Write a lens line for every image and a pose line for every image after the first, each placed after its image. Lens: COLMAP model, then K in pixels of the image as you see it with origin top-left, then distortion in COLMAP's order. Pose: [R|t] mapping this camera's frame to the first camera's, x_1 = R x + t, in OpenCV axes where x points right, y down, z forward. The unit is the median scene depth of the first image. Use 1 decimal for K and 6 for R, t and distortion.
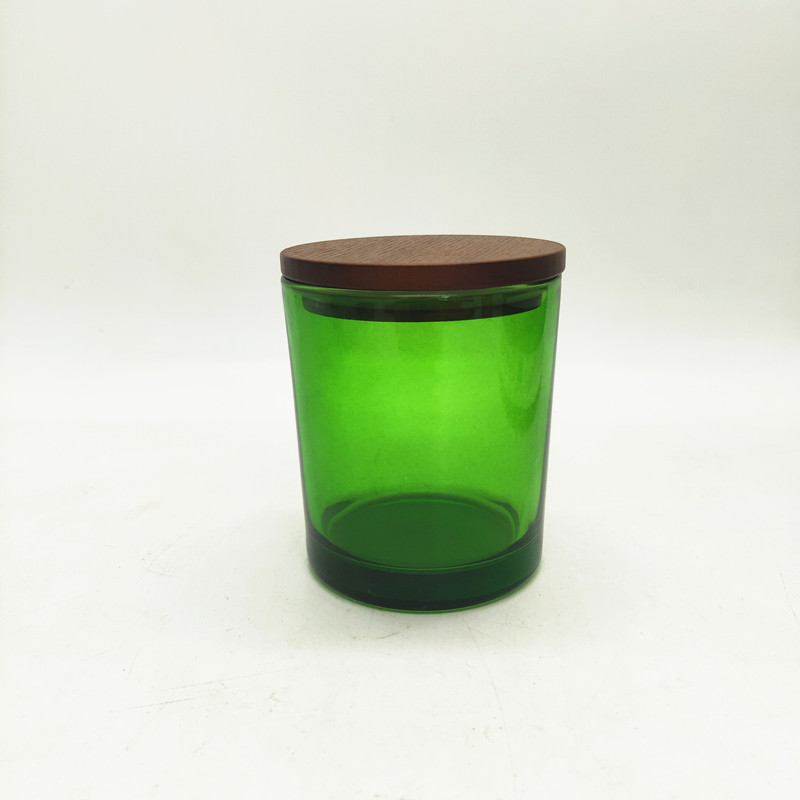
lens RADIAL K [[812.5, 0, 400.0], [0, 812.5, 400.0], [0, 0, 1]] dist [-0.000957, -0.009810]
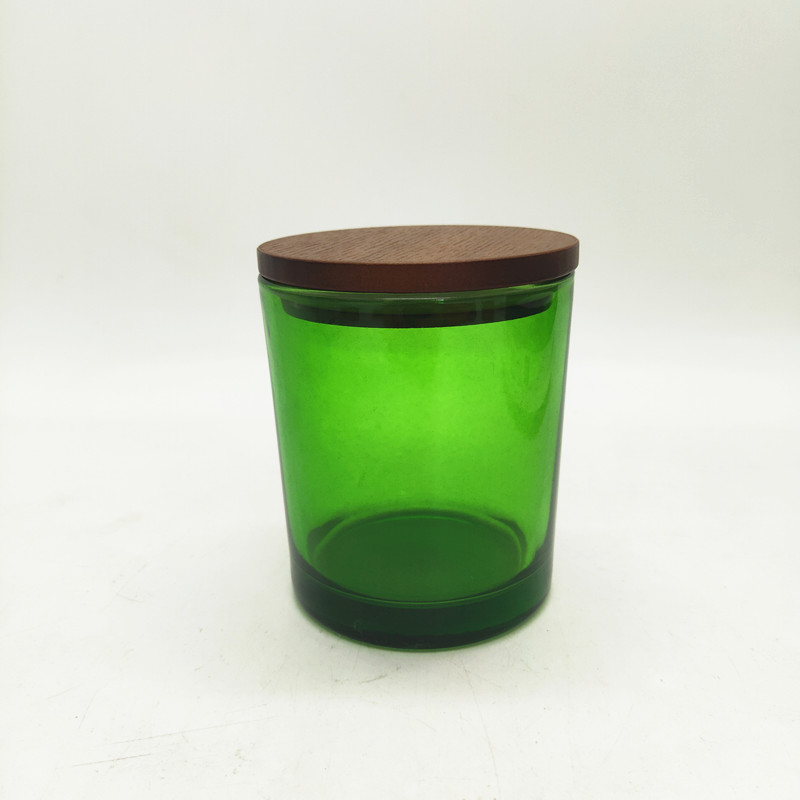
lens RADIAL K [[812.5, 0, 400.0], [0, 812.5, 400.0], [0, 0, 1]] dist [-0.000957, -0.009810]
pose [[0.999506, 0.004680, -0.031083, 0.038845], [-0.004044, 0.999782, 0.020486, -0.033596], [0.031172, -0.020350, 0.999307, 0.113289]]
